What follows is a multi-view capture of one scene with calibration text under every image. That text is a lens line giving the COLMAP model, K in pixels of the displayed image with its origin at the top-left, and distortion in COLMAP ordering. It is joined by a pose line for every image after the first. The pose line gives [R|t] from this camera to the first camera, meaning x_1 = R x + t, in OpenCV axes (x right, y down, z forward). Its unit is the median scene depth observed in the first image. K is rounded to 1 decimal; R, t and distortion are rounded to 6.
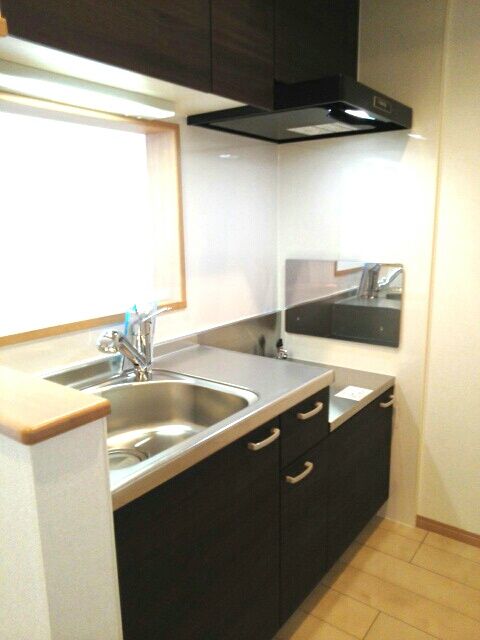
lens RADIAL K [[499.3, 0, 240.0], [0, 499.3, 320.0], [0, 0, 1]] dist [0.000471, 0.000159]
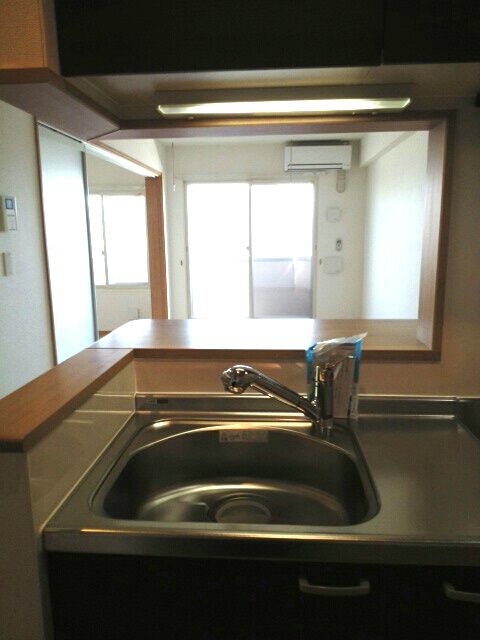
lens RADIAL K [[499.3, 0, 240.0], [0, 499.3, 320.0], [0, 0, 1]] dist [0.000471, 0.000159]
pose [[0.536452, 0.148110, -0.830833, 0.359785], [-0.160531, 0.984413, 0.071837, -0.096167], [0.828522, 0.094837, 0.551866, 0.387762]]
